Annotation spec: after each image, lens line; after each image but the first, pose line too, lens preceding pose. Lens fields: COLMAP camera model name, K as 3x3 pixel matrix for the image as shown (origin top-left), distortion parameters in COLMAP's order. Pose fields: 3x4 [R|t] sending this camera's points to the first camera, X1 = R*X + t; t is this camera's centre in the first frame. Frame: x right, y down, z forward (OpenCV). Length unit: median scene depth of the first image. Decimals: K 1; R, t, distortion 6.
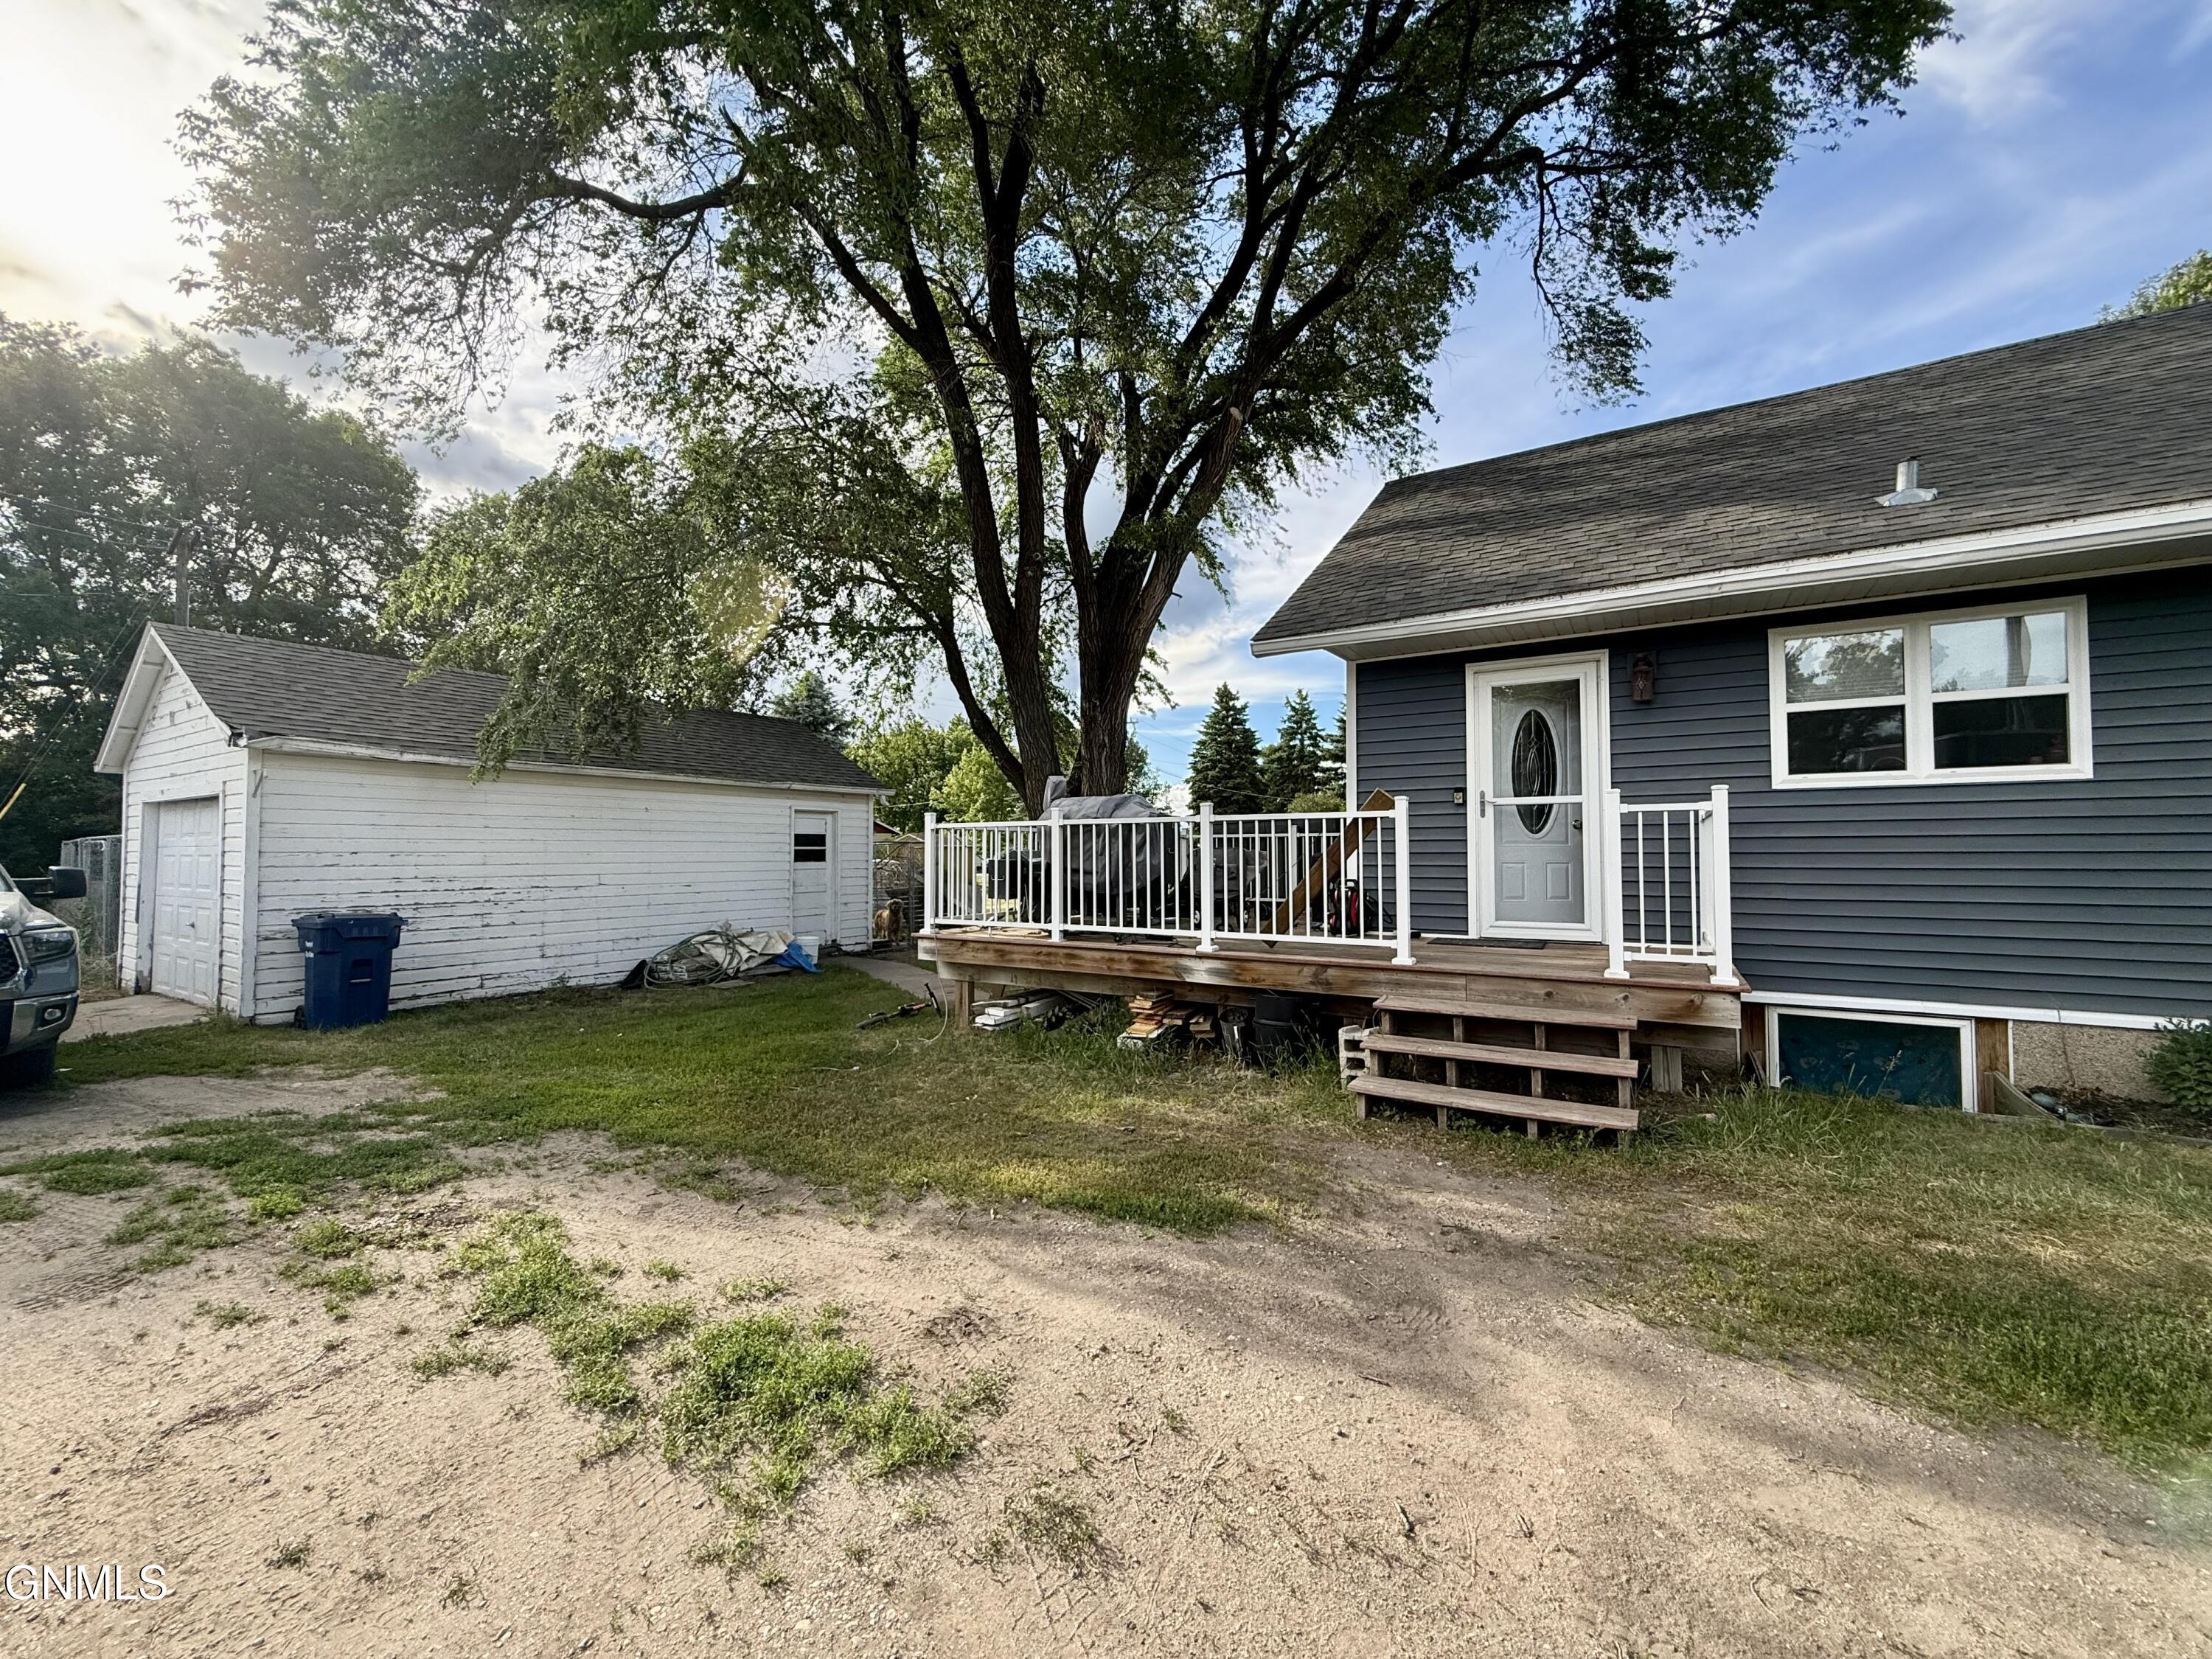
lens RADIAL K [[886.7, 0, 1100.7], [0, 886.7, 827.6], [0, 0, 1]] dist [-0.000099, 0.000042]
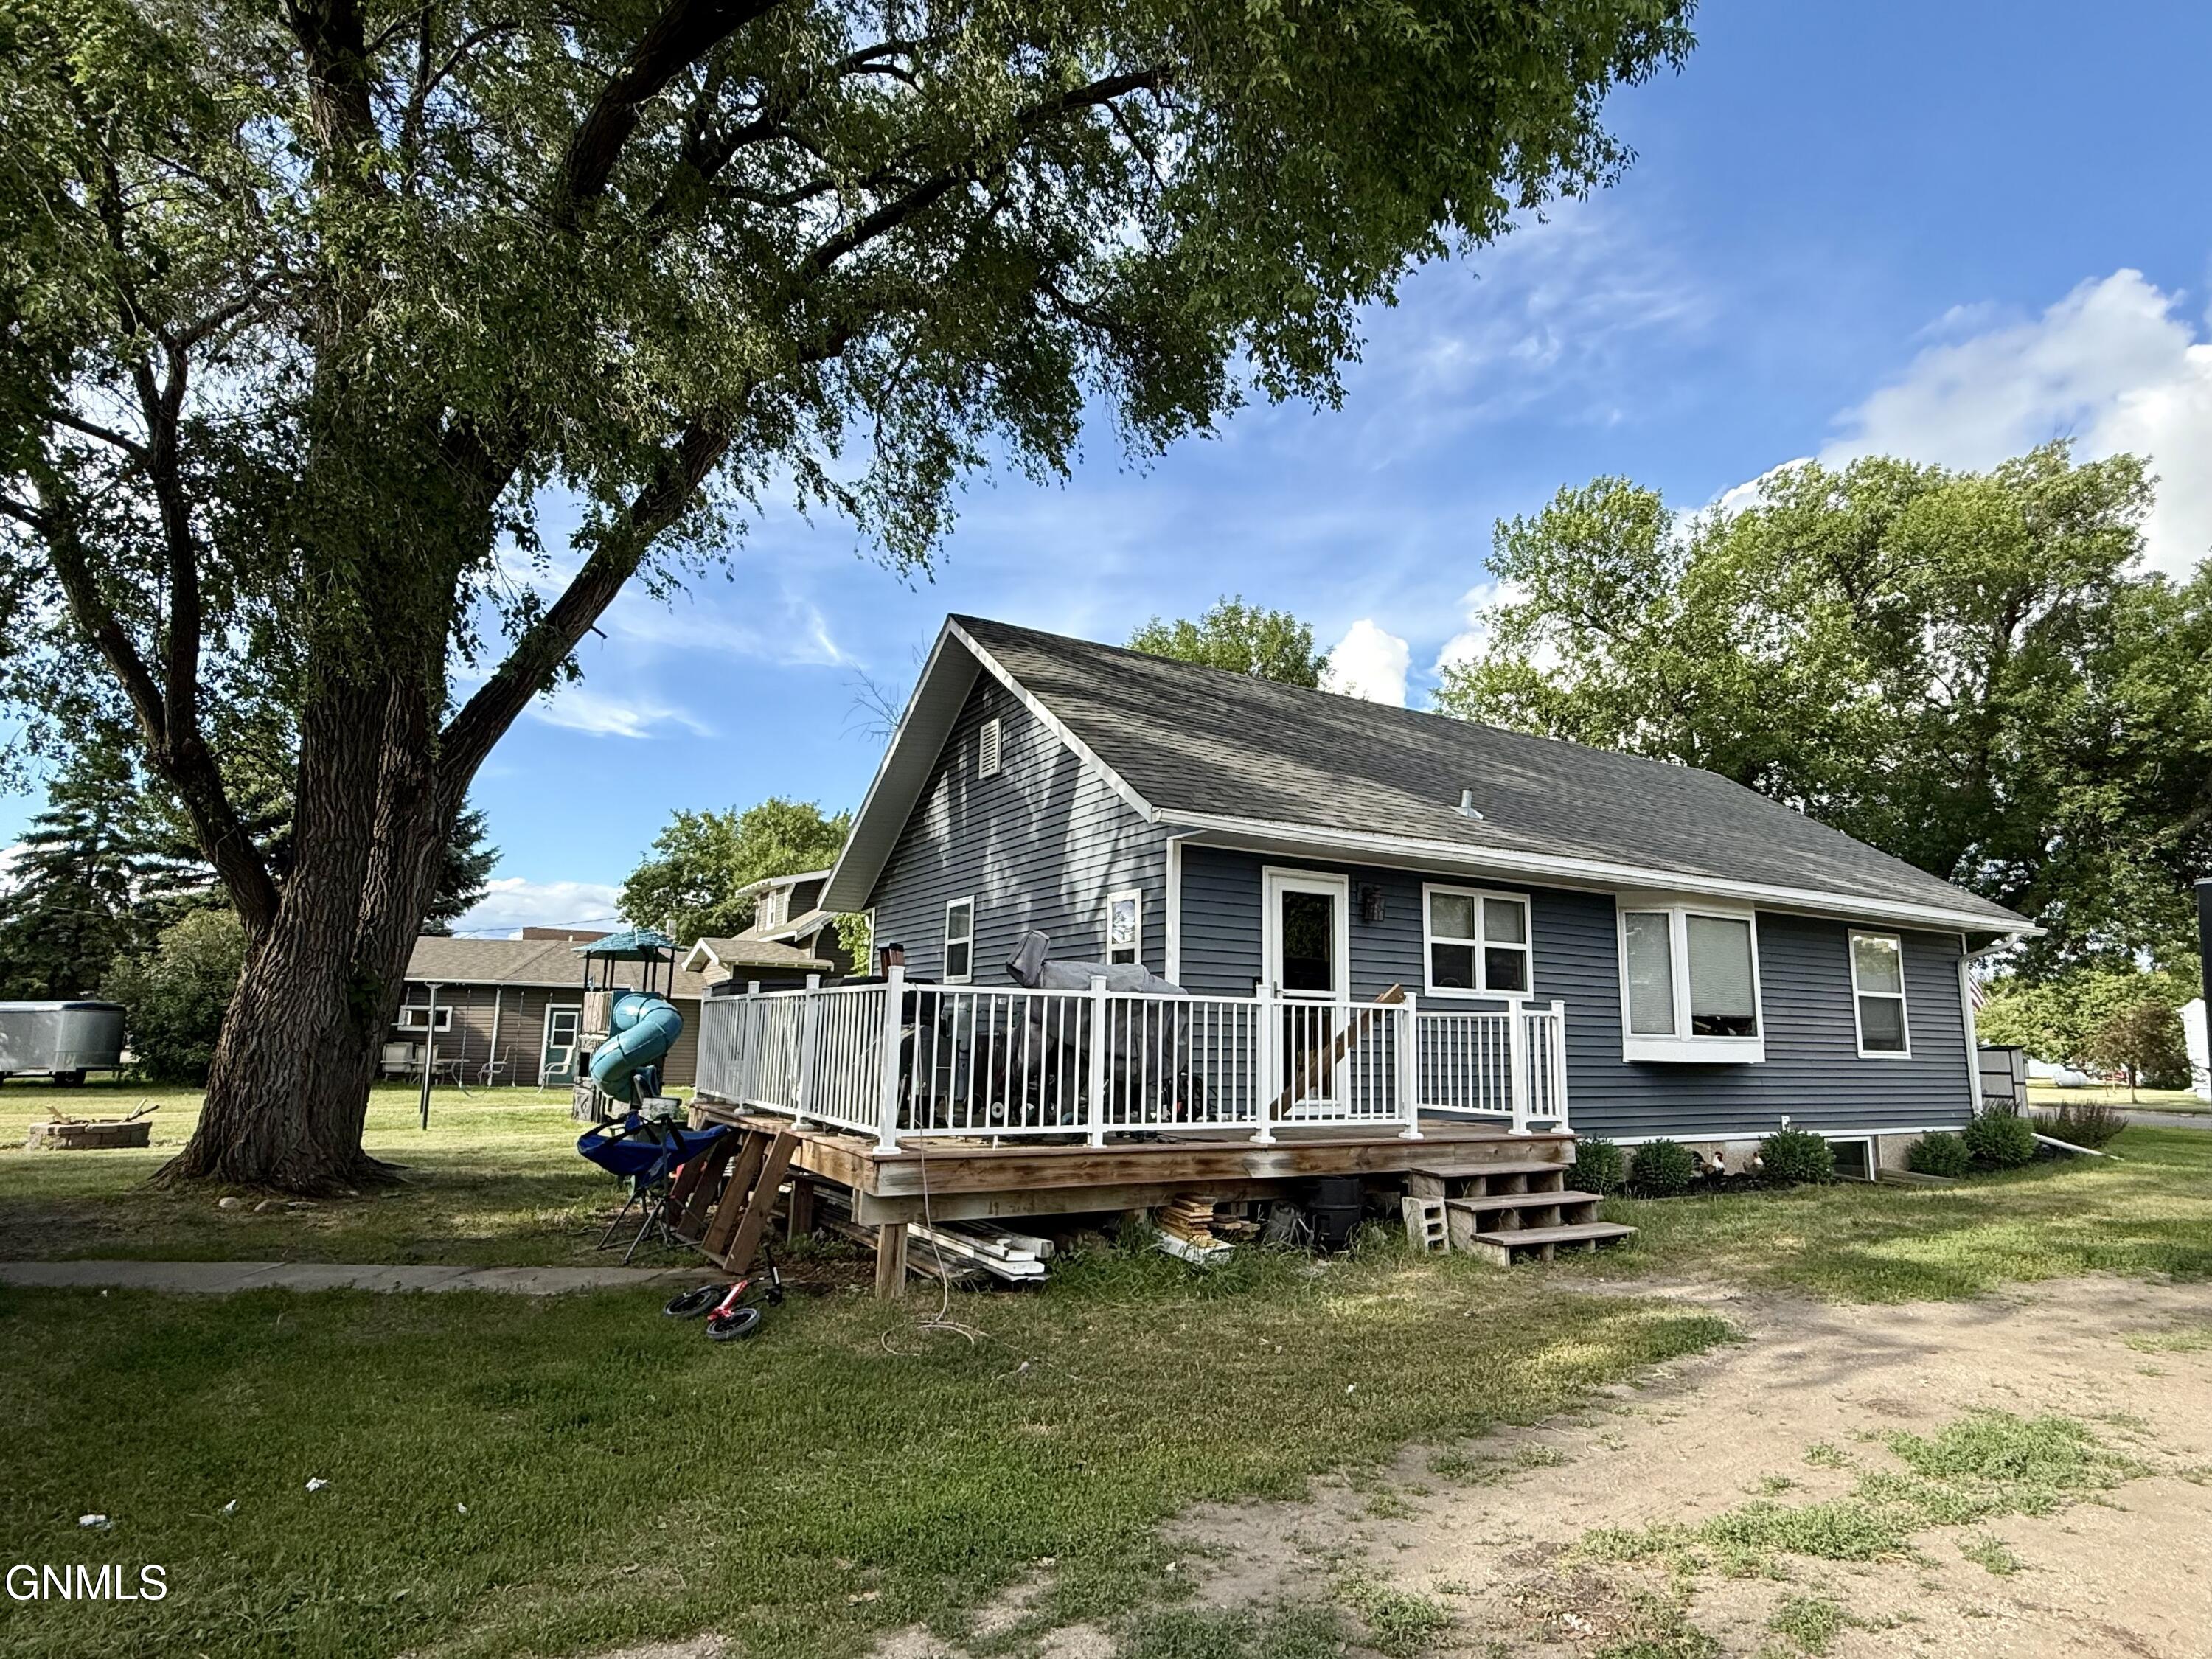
lens RADIAL K [[1162.0, 0, 1141.0], [0, 1162.0, 830.2], [0, 0, 1]] dist [0.000874, 0.000500]
pose [[0.461293, 0.166947, 0.871400, -1.250032], [-0.049249, 0.985442, -0.162724, 0.021763], [-0.885880, 0.032148, 0.462799, 0.614338]]
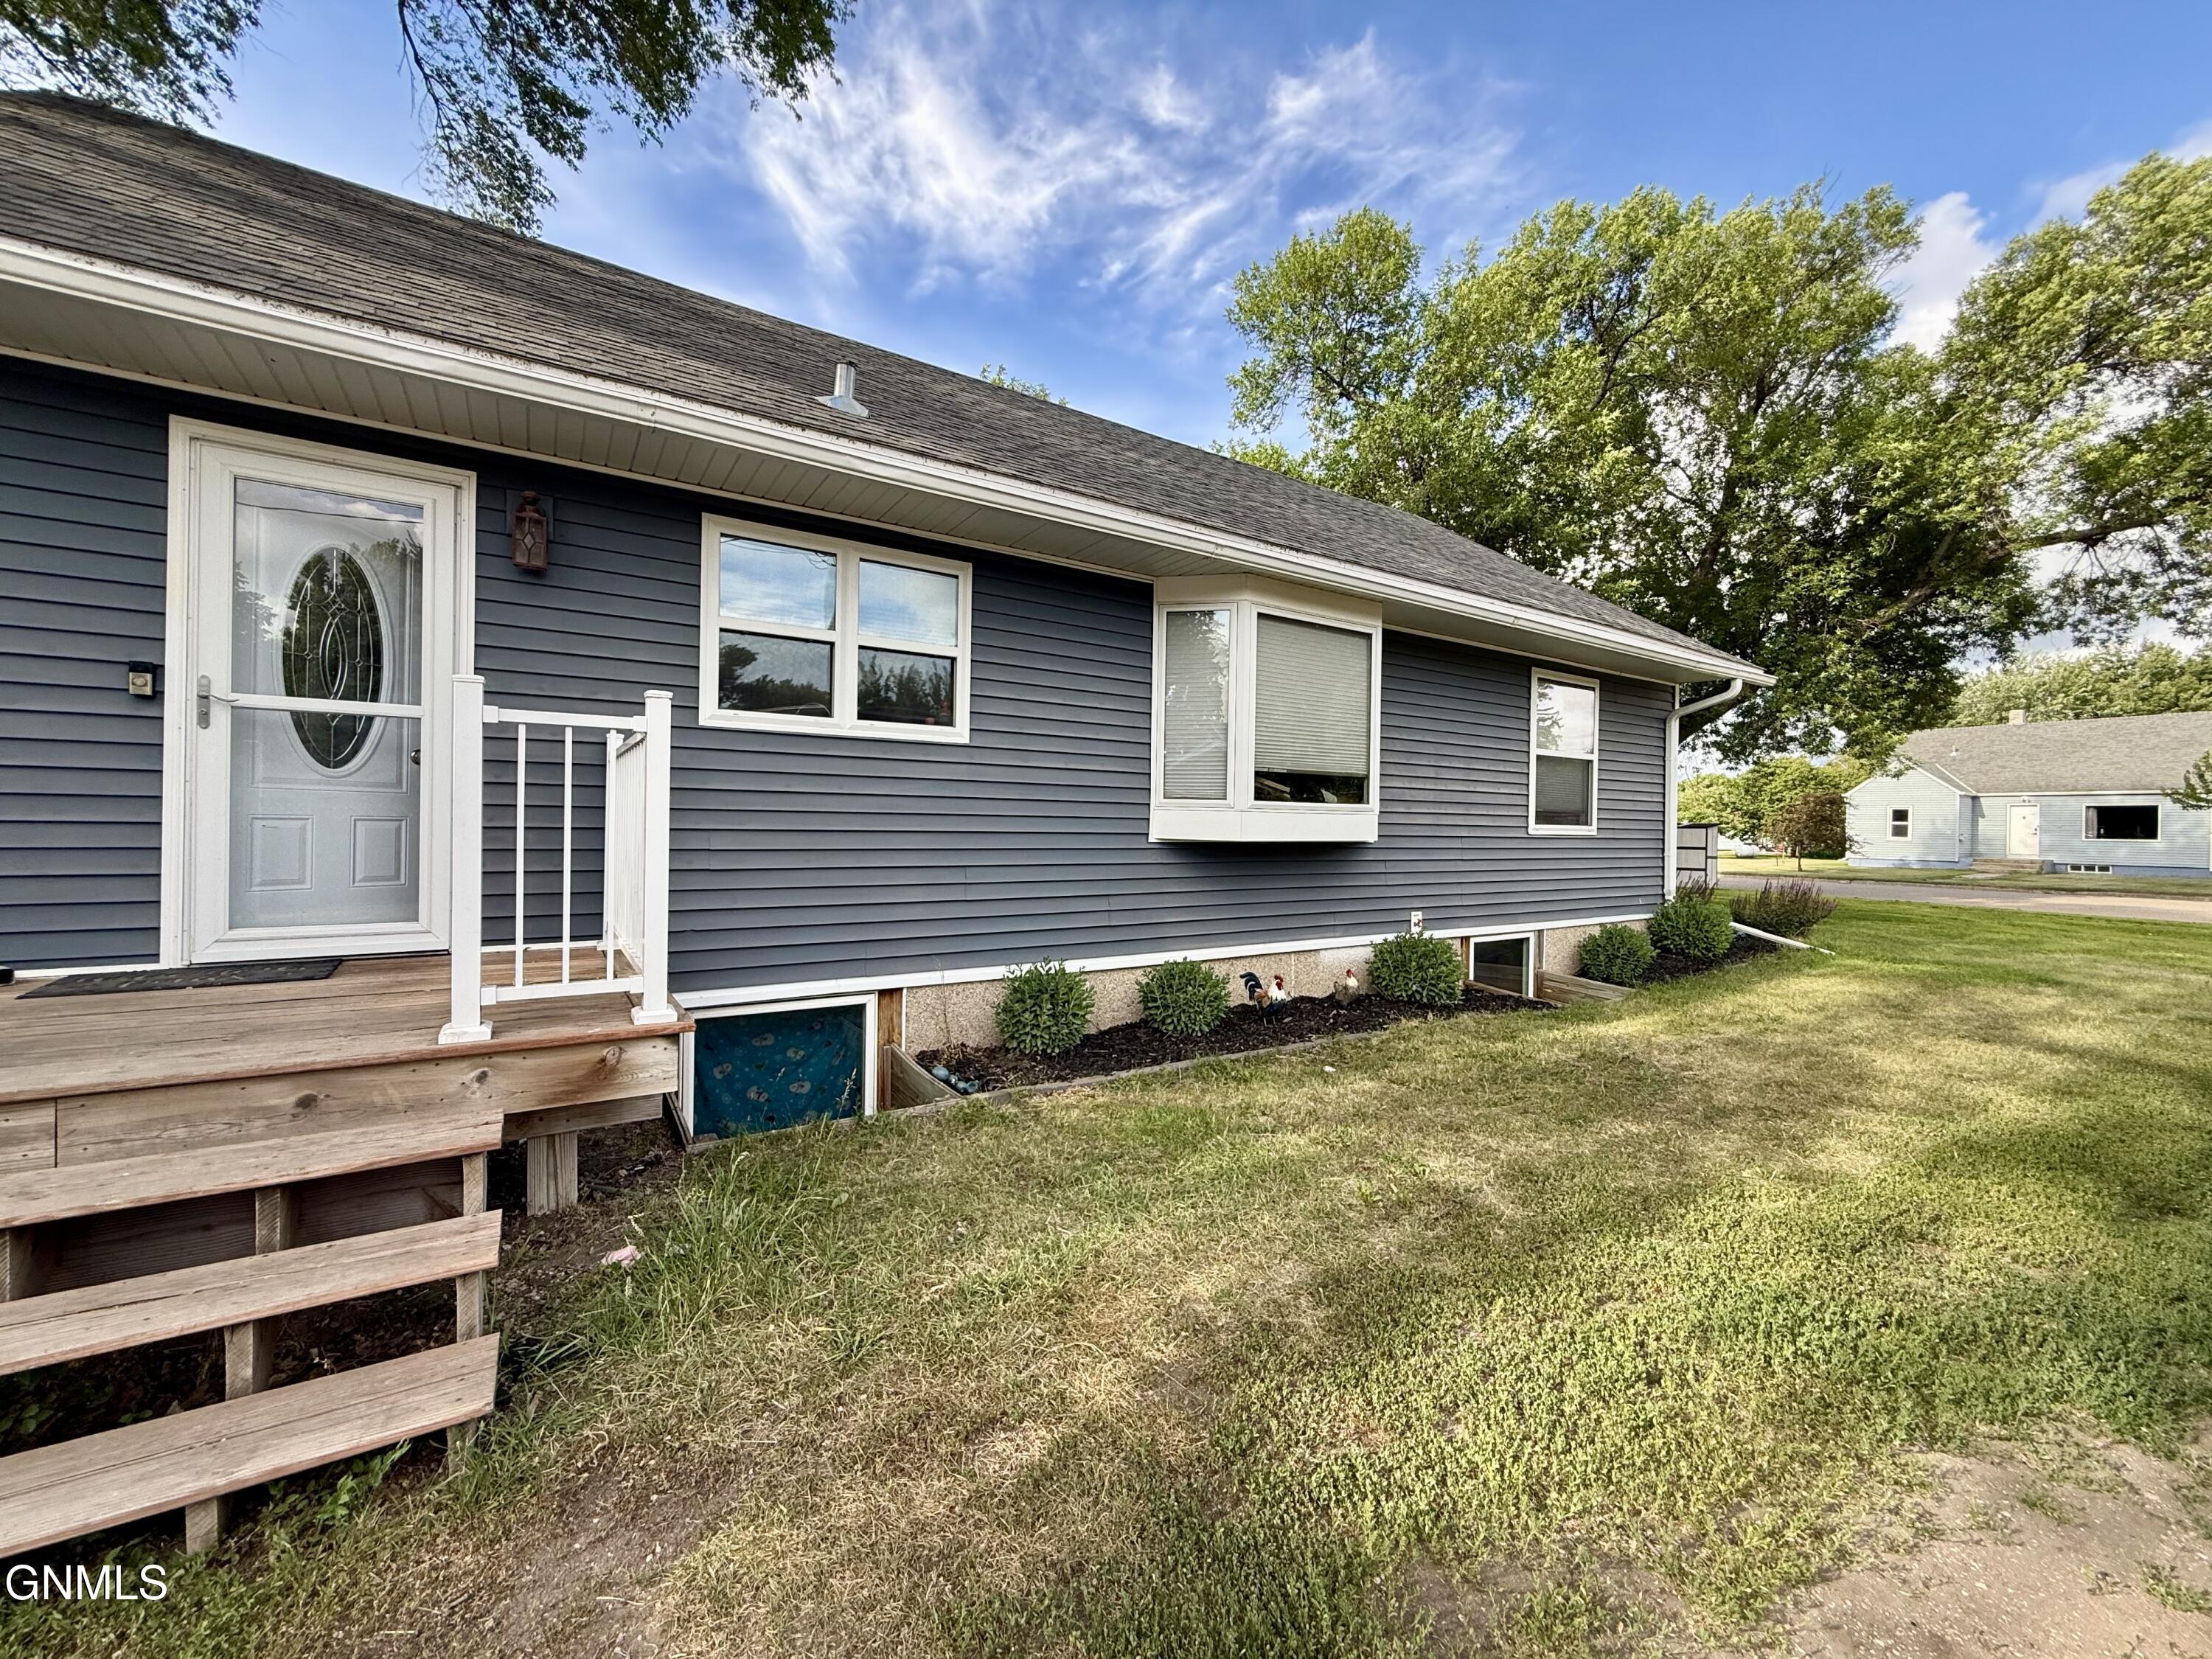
lens RADIAL K [[886.7, 0, 1100.7], [0, 886.7, 827.6], [0, 0, 1]] dist [-0.000099, 0.000042]
pose [[0.426081, 0.005398, 0.904669, 0.248329], [-0.044458, 0.998899, 0.014979, 0.019446], [-0.903592, -0.046602, 0.425851, 0.412066]]
